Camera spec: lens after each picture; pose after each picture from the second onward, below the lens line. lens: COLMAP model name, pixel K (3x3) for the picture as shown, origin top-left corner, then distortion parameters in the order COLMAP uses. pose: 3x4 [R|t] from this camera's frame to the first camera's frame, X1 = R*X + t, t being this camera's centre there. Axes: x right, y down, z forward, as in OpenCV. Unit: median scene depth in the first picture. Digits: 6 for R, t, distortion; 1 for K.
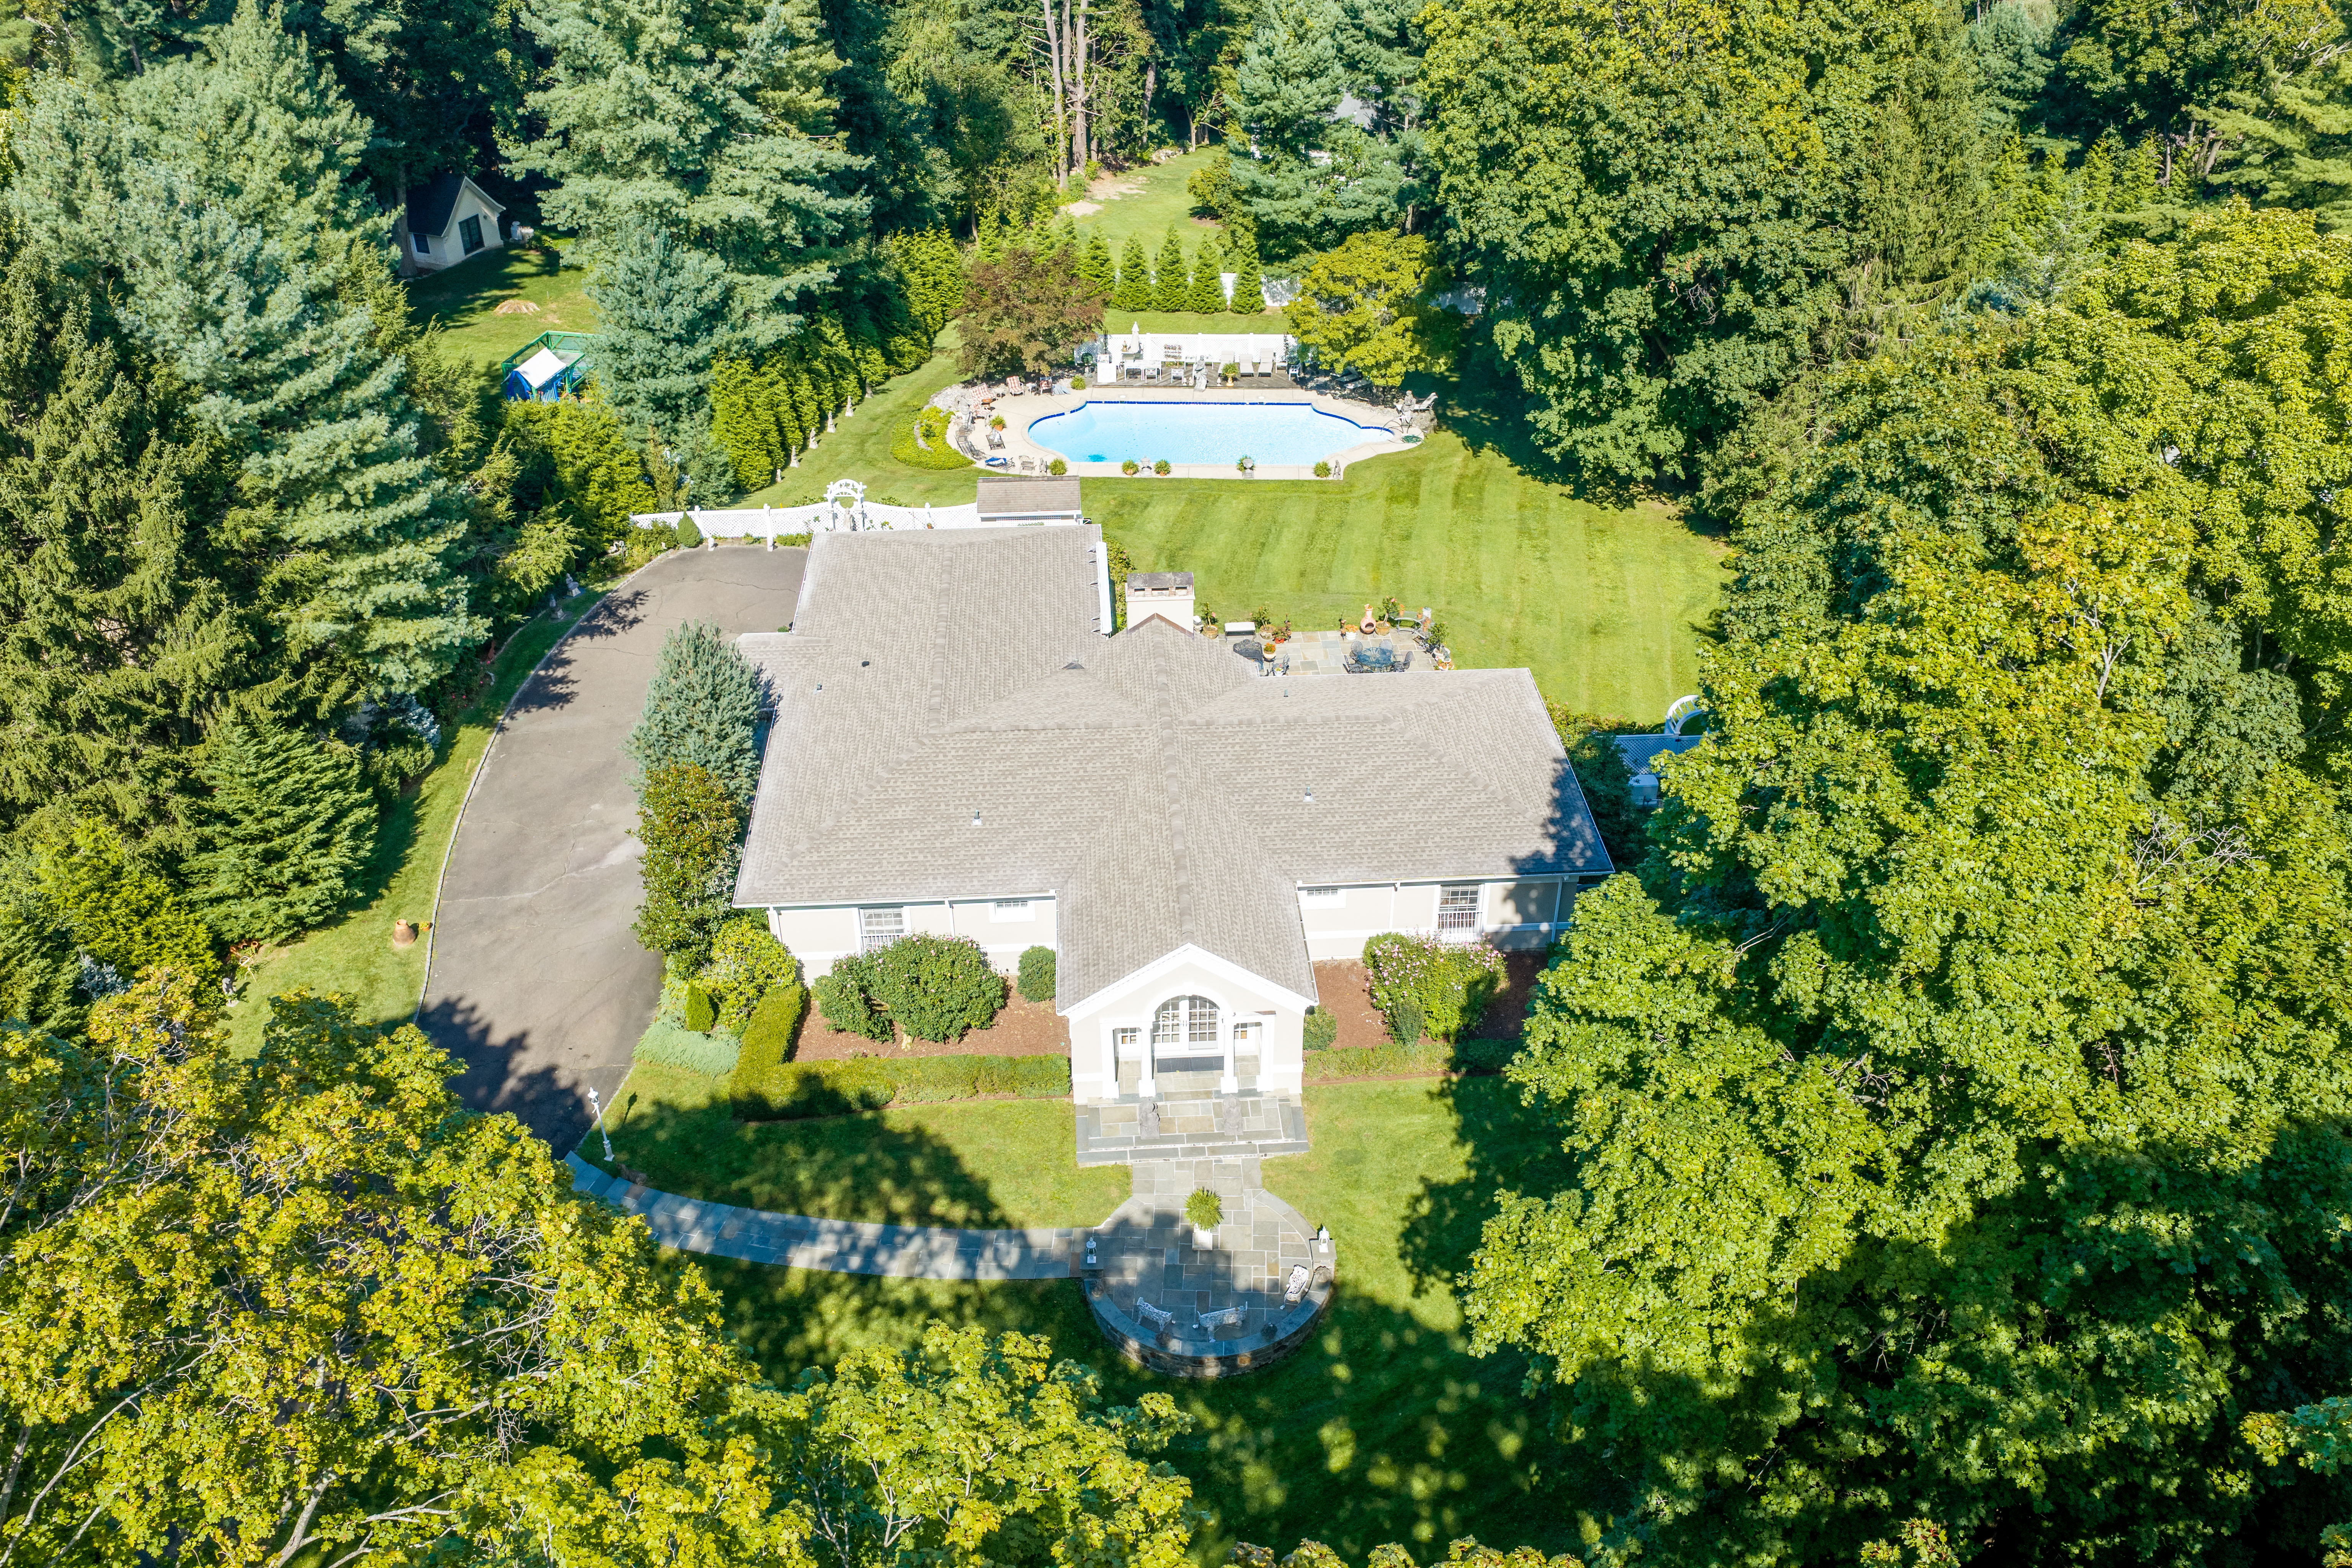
lens RADIAL K [[1931.5, 0, 1182.3], [0, 1931.5, 785.3], [0, 0, 1]] dist [0.034073, -0.082794]
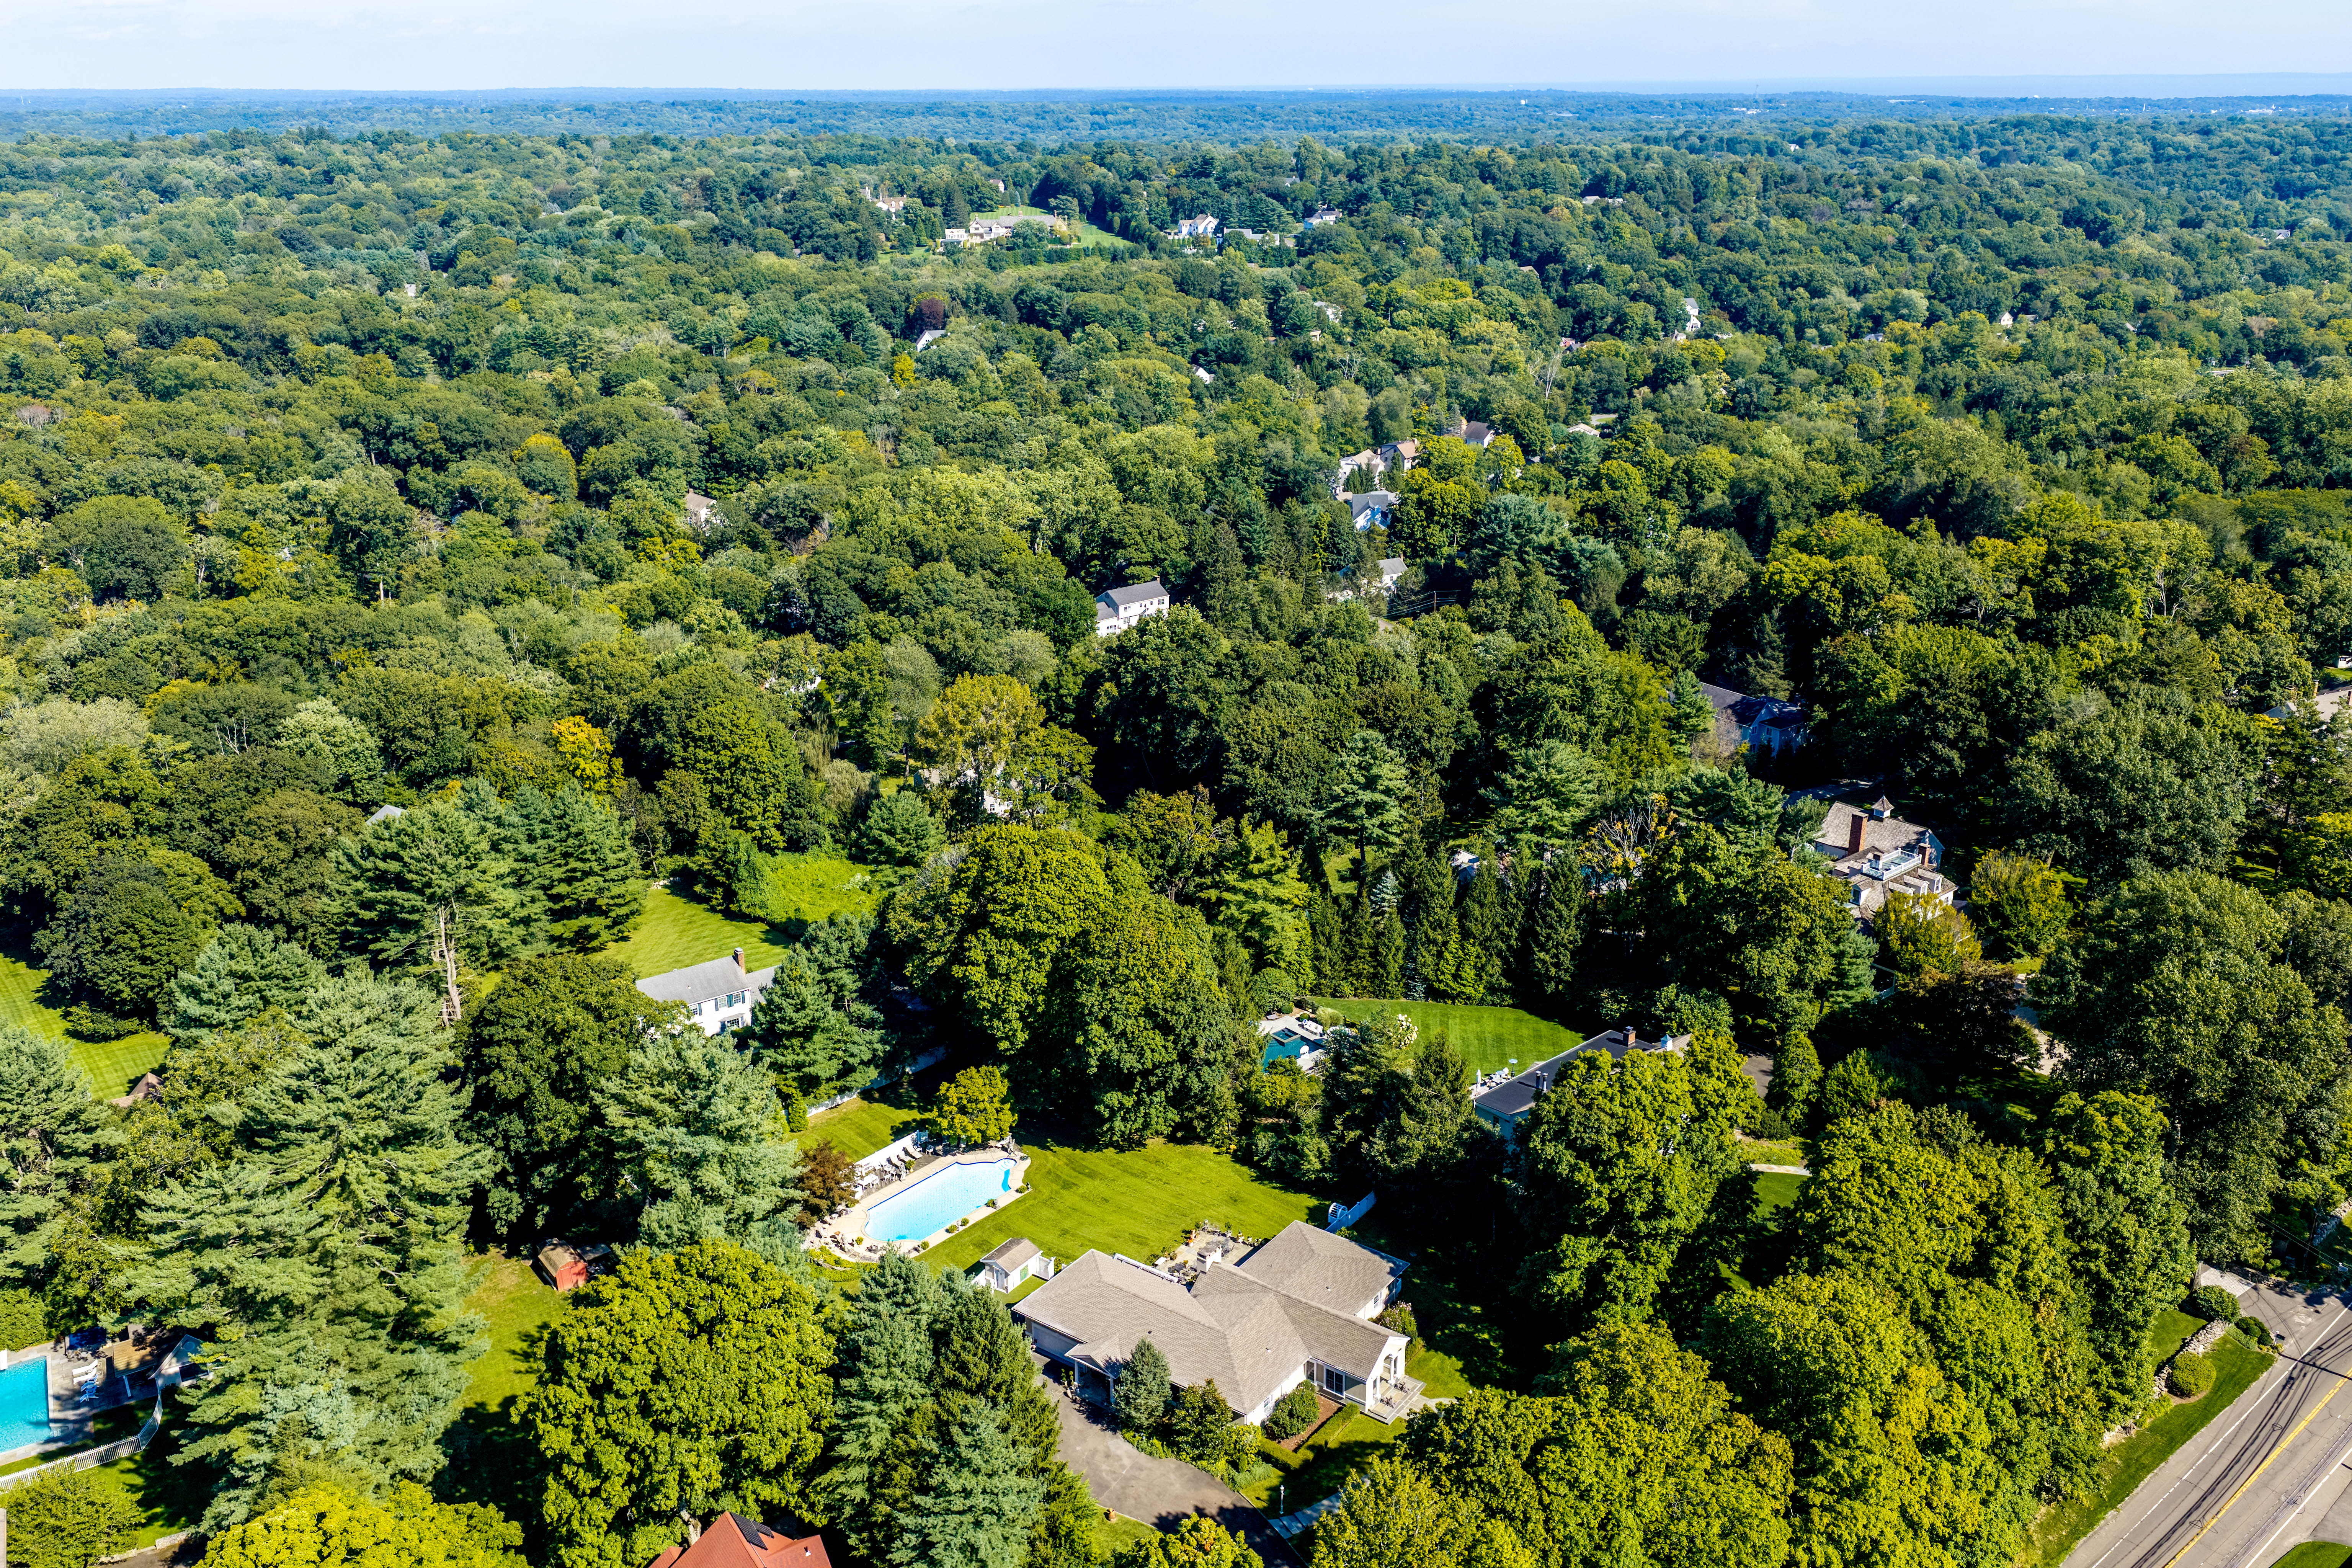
lens RADIAL K [[1931.5, 0, 1182.3], [0, 1931.5, 785.3], [0, 0, 1]] dist [0.034073, -0.082794]
pose [[0.636180, -0.265653, 0.724364, -1.450912], [0.425860, 0.903788, -0.042561, -0.475512], [-0.643365, 0.335554, 0.688102, -0.809037]]
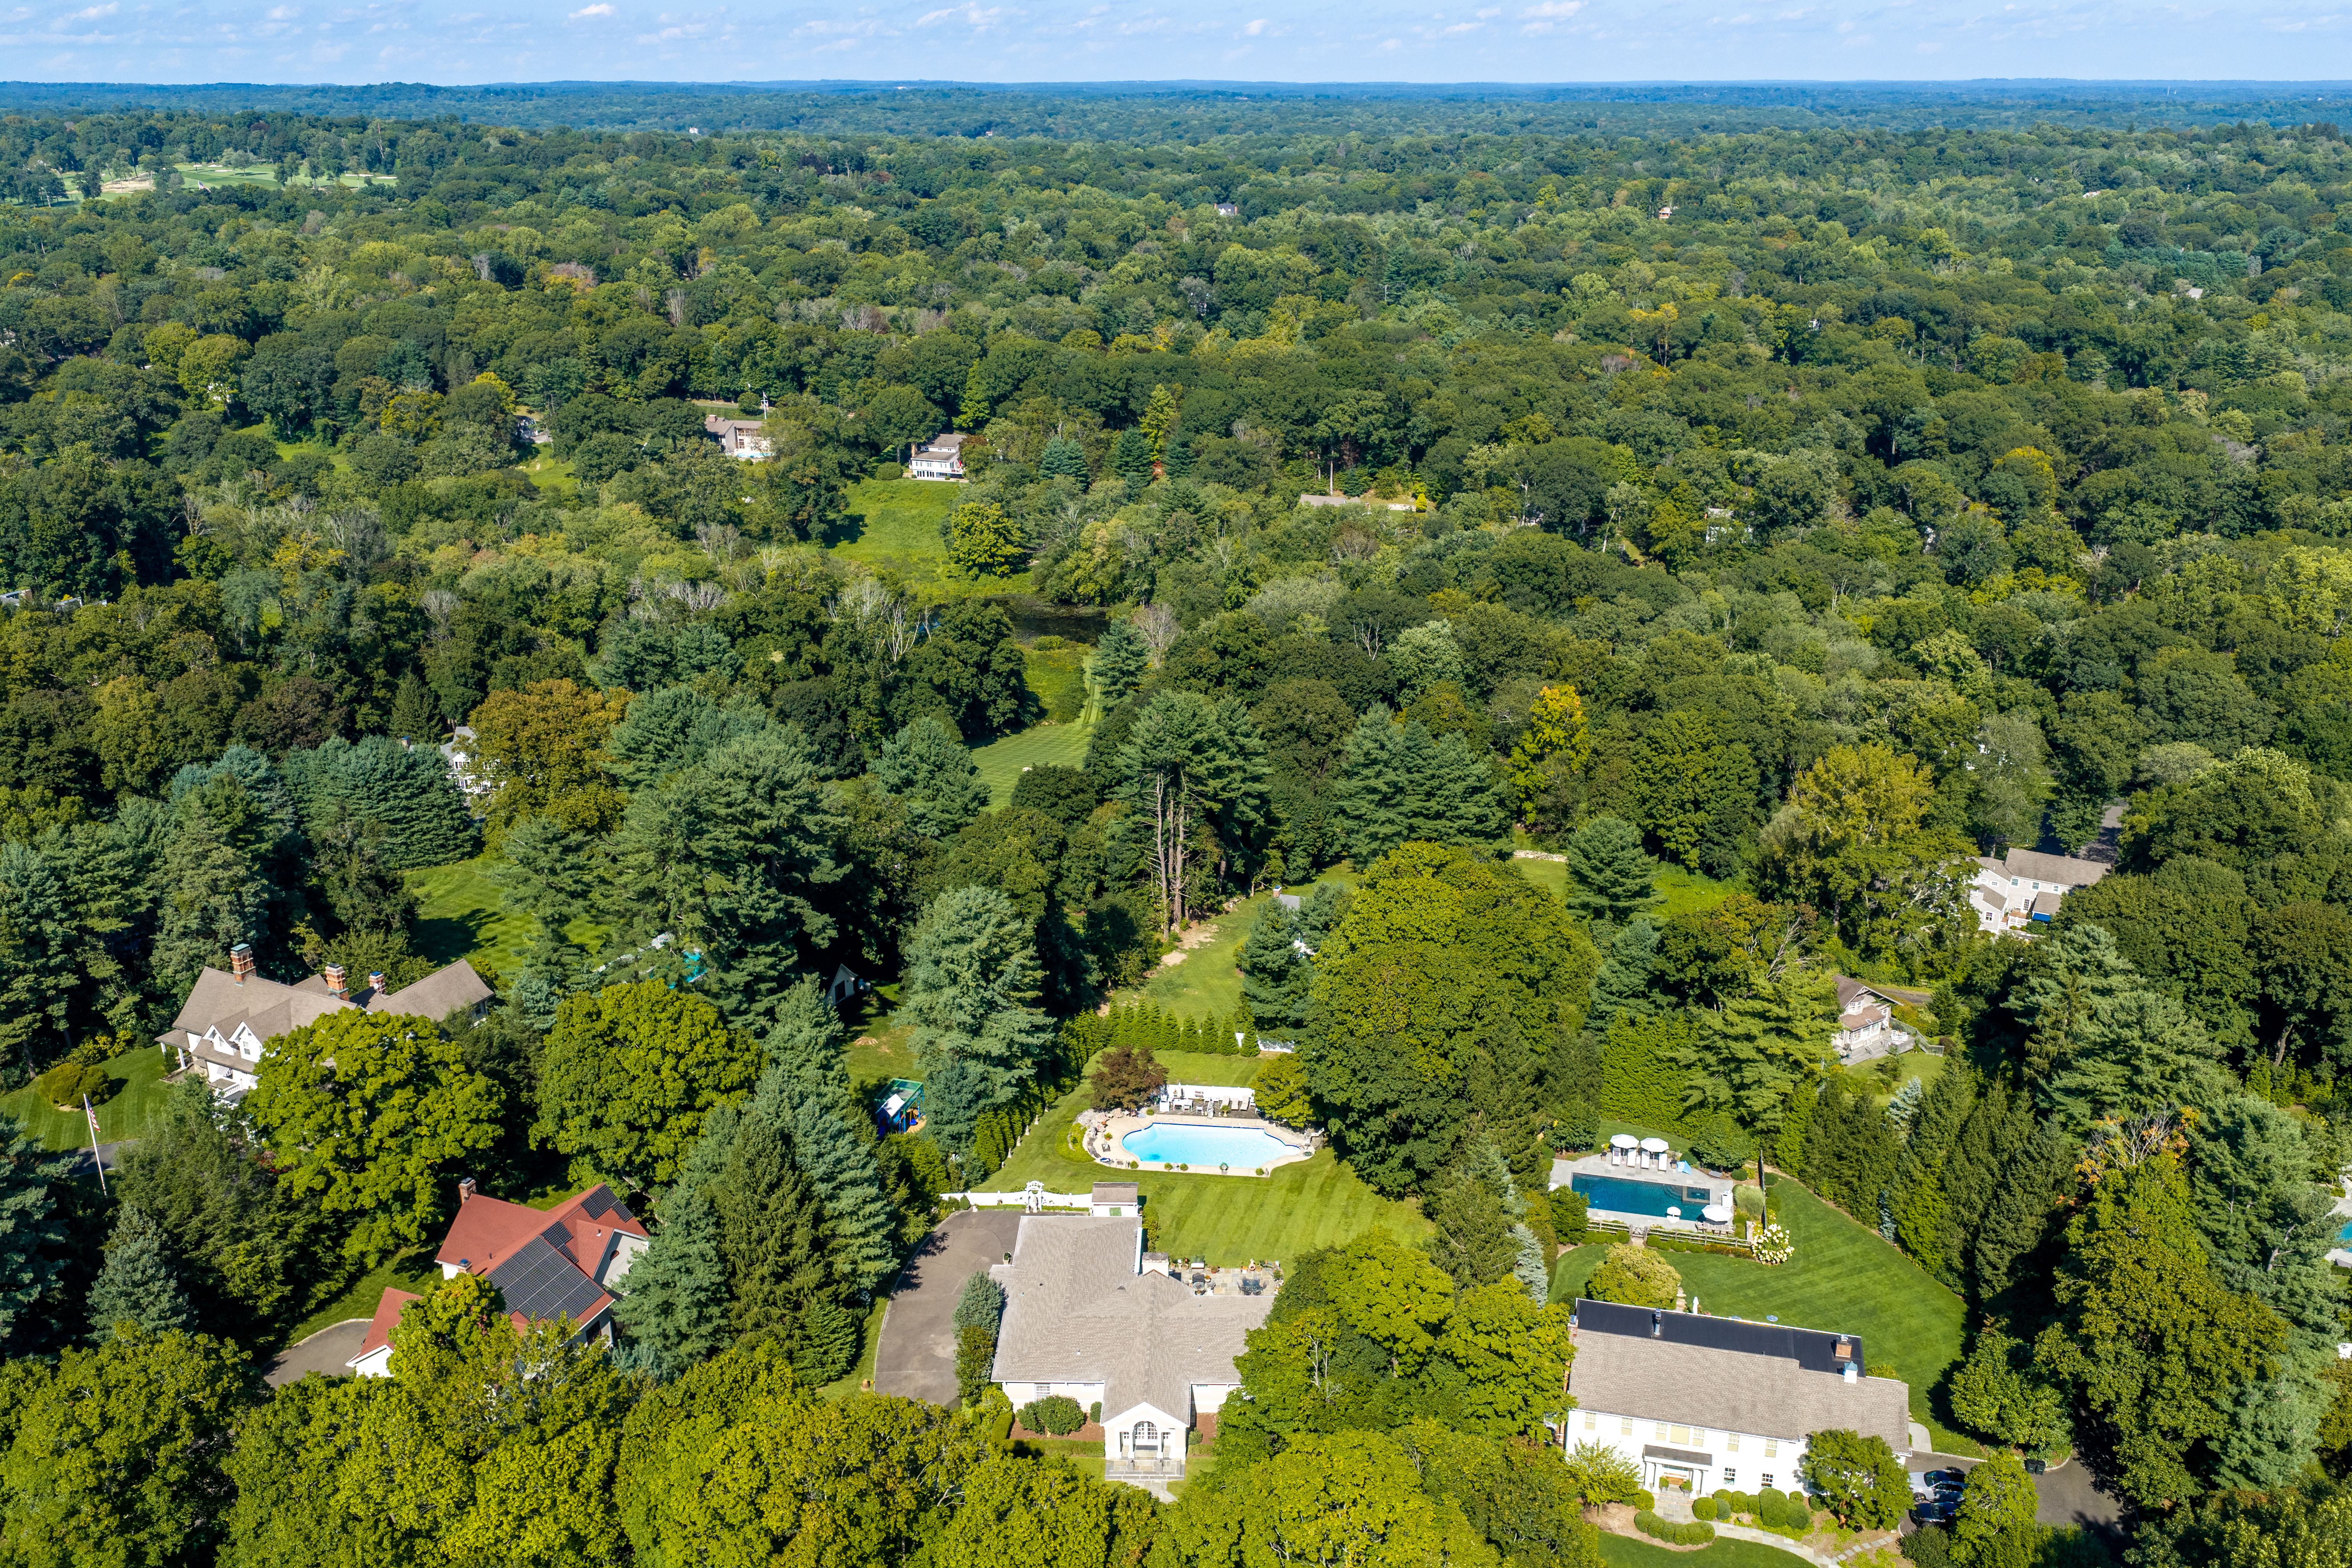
lens RADIAL K [[1931.5, 0, 1182.3], [0, 1931.5, 785.3], [0, 0, 1]] dist [0.034073, -0.082794]
pose [[0.996160, 0.025444, -0.083768, 0.186455], [-0.044102, 0.972405, -0.229094, -0.105708], [0.075627, 0.231908, 0.969793, -1.374001]]
